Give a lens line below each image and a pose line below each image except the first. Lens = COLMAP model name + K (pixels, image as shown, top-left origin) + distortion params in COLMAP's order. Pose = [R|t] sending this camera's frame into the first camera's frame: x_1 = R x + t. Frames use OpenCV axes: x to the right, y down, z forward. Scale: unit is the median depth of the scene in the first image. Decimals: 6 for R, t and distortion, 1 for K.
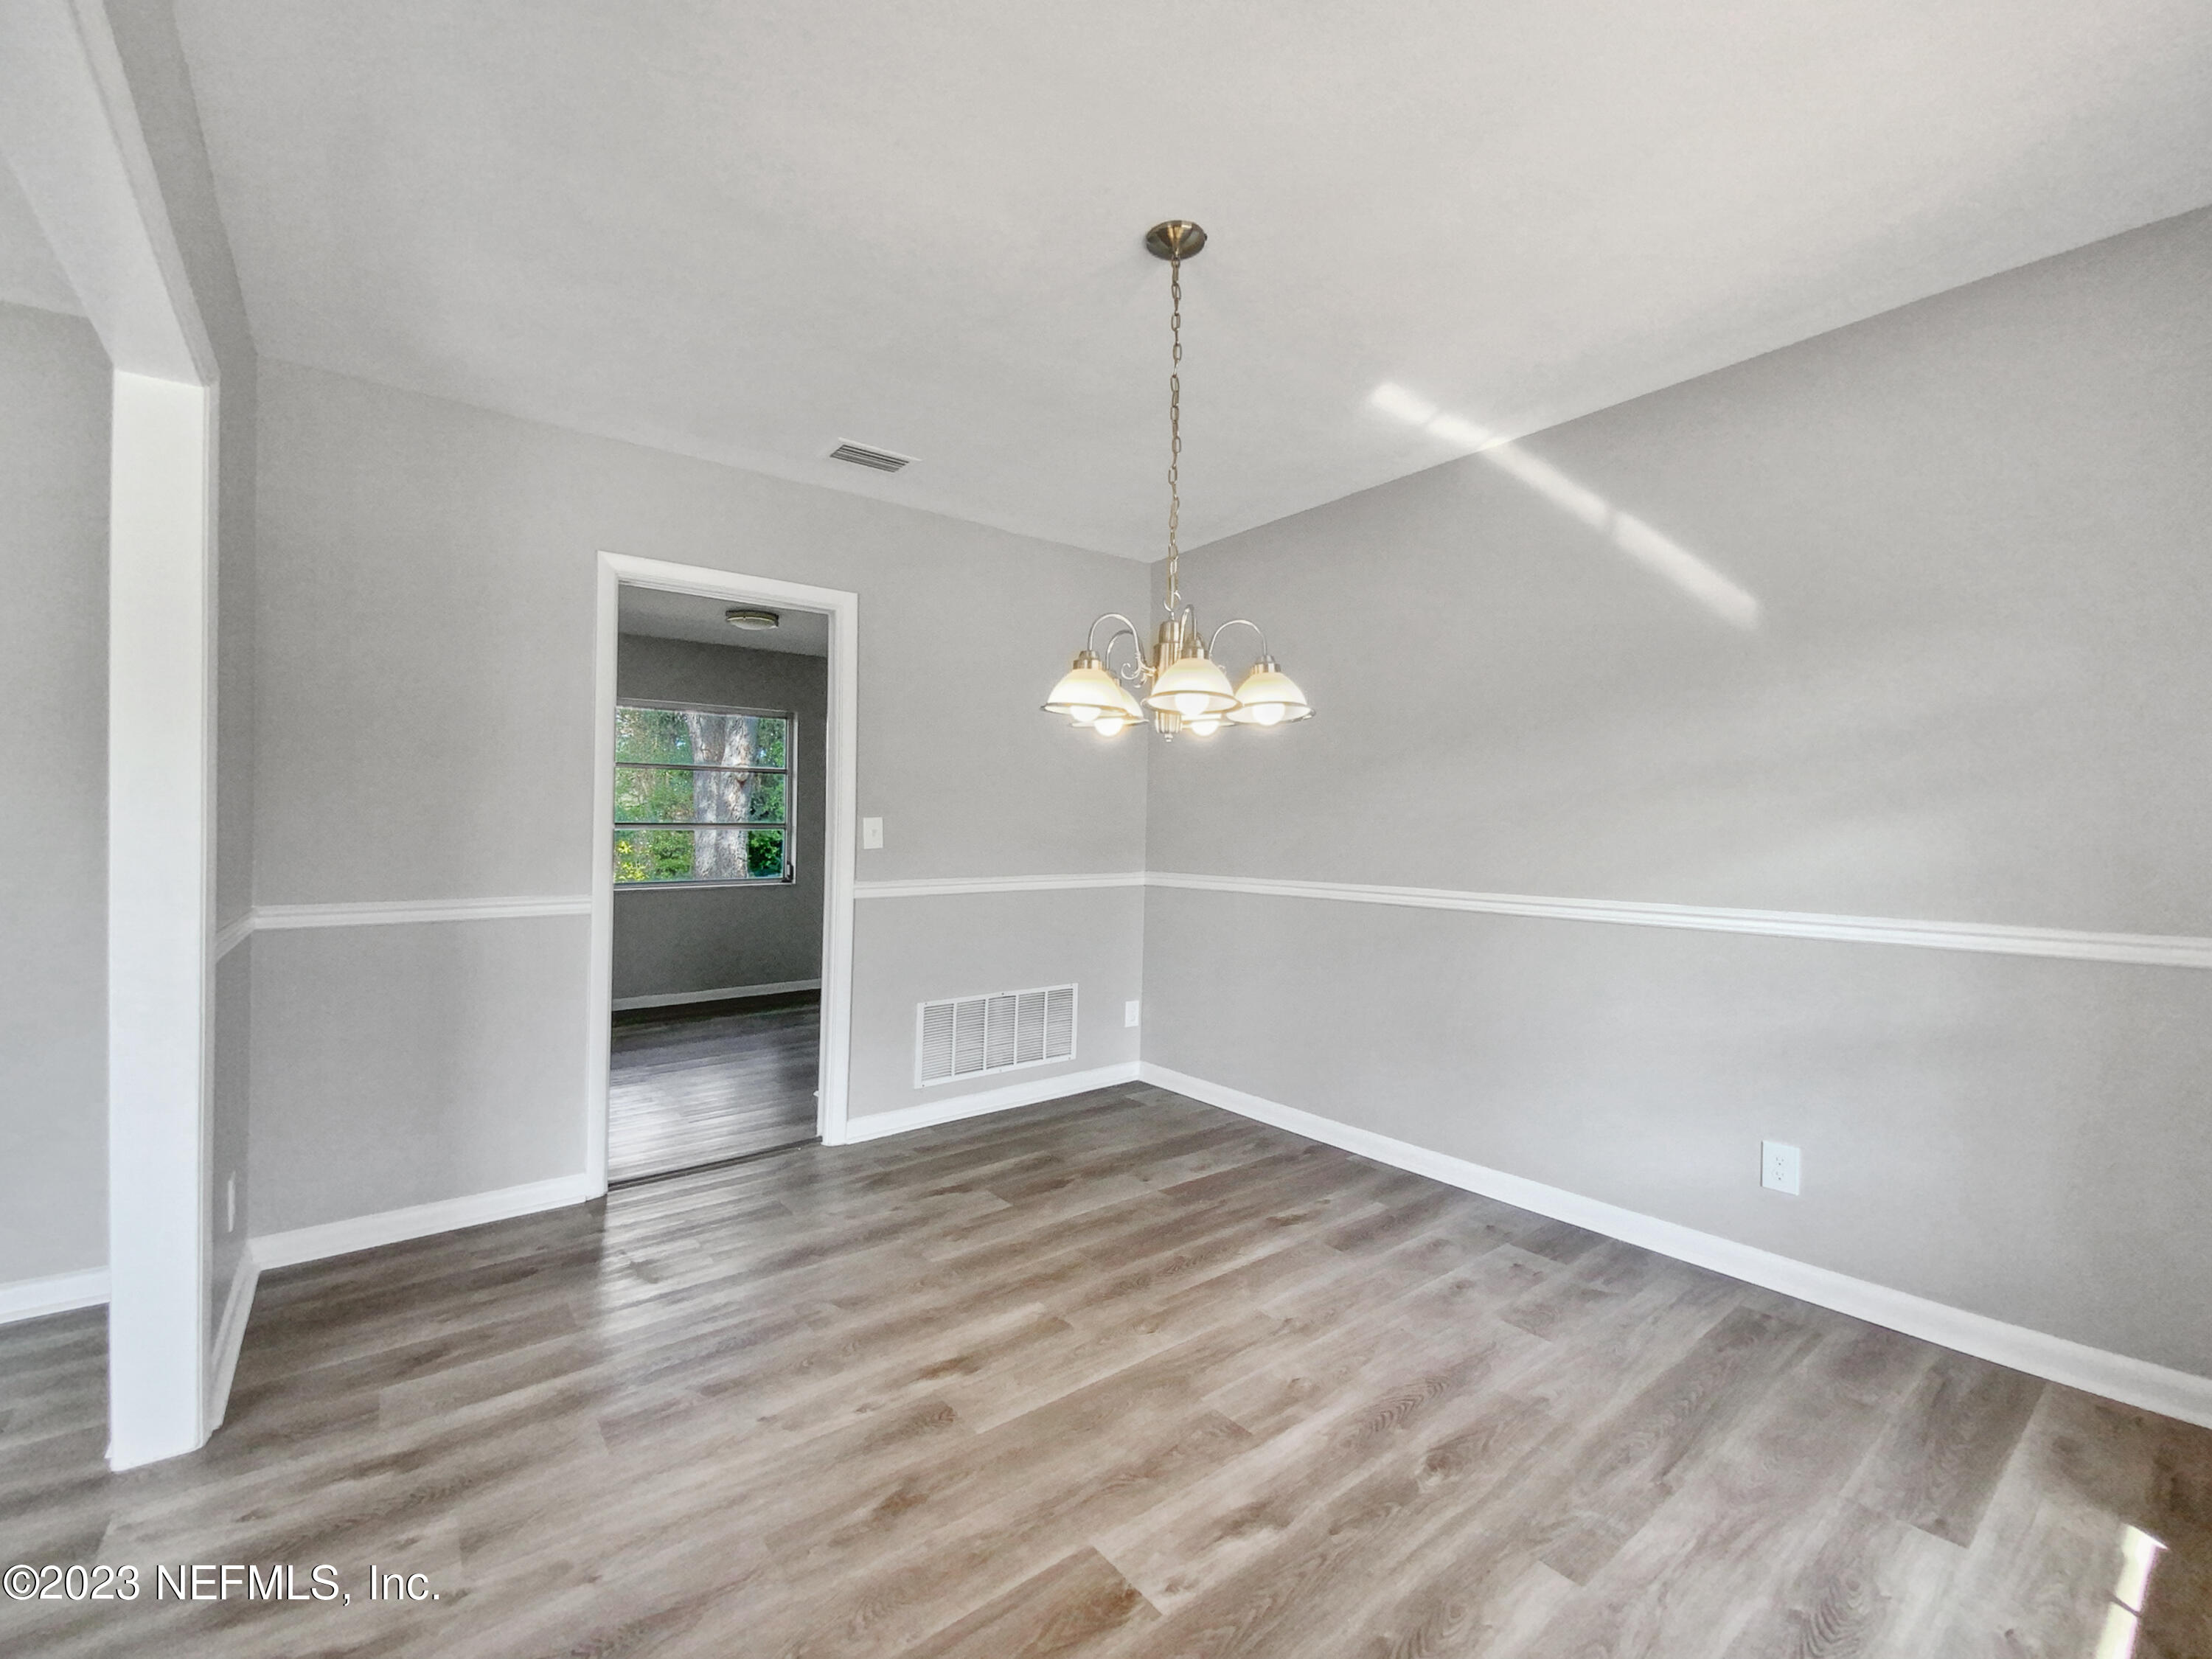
lens RADIAL K [[916.0, 0, 1101.7], [0, 916.0, 810.9], [0, 0, 1]] dist [0.015255, -0.000016]
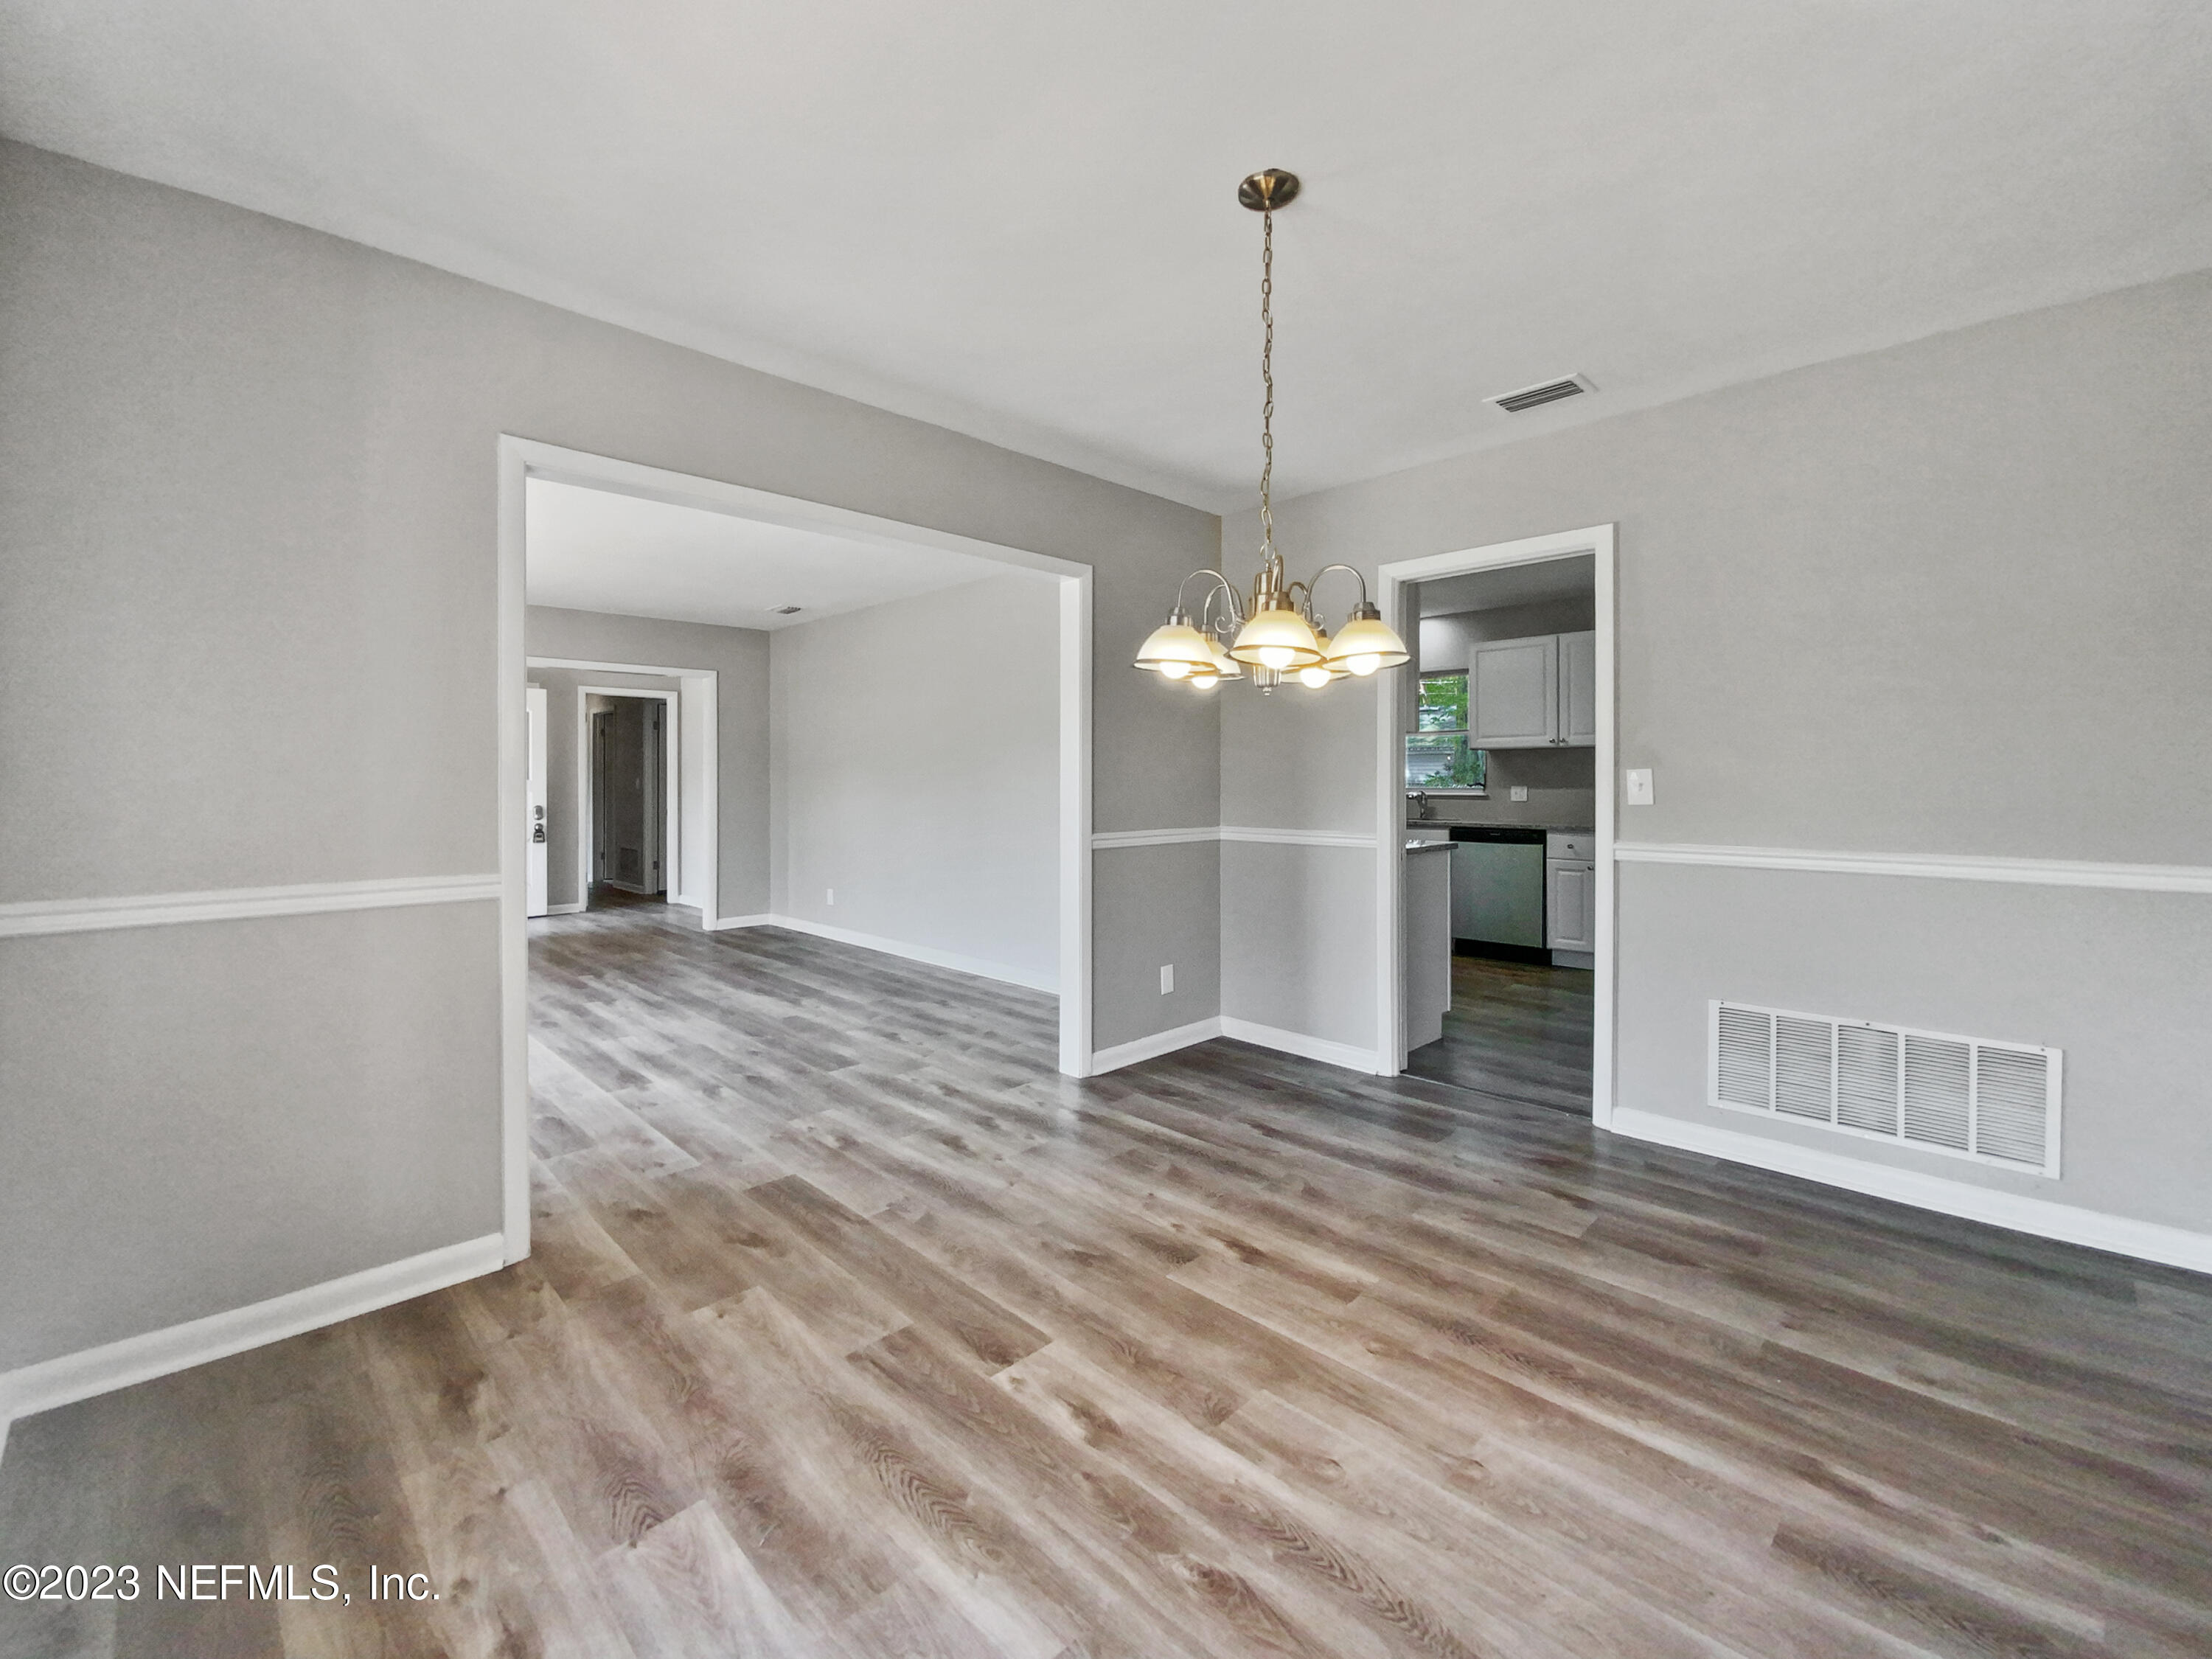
lens RADIAL K [[947.9, 0, 1136.8], [0, 947.9, 840.9], [0, 0, 1]] dist [0.002784, 0.000286]
pose [[0.158531, 0.065187, -0.985200, 0.863487], [0.017811, 0.997467, 0.068864, 0.009467], [0.987193, -0.028464, 0.156968, 0.634404]]
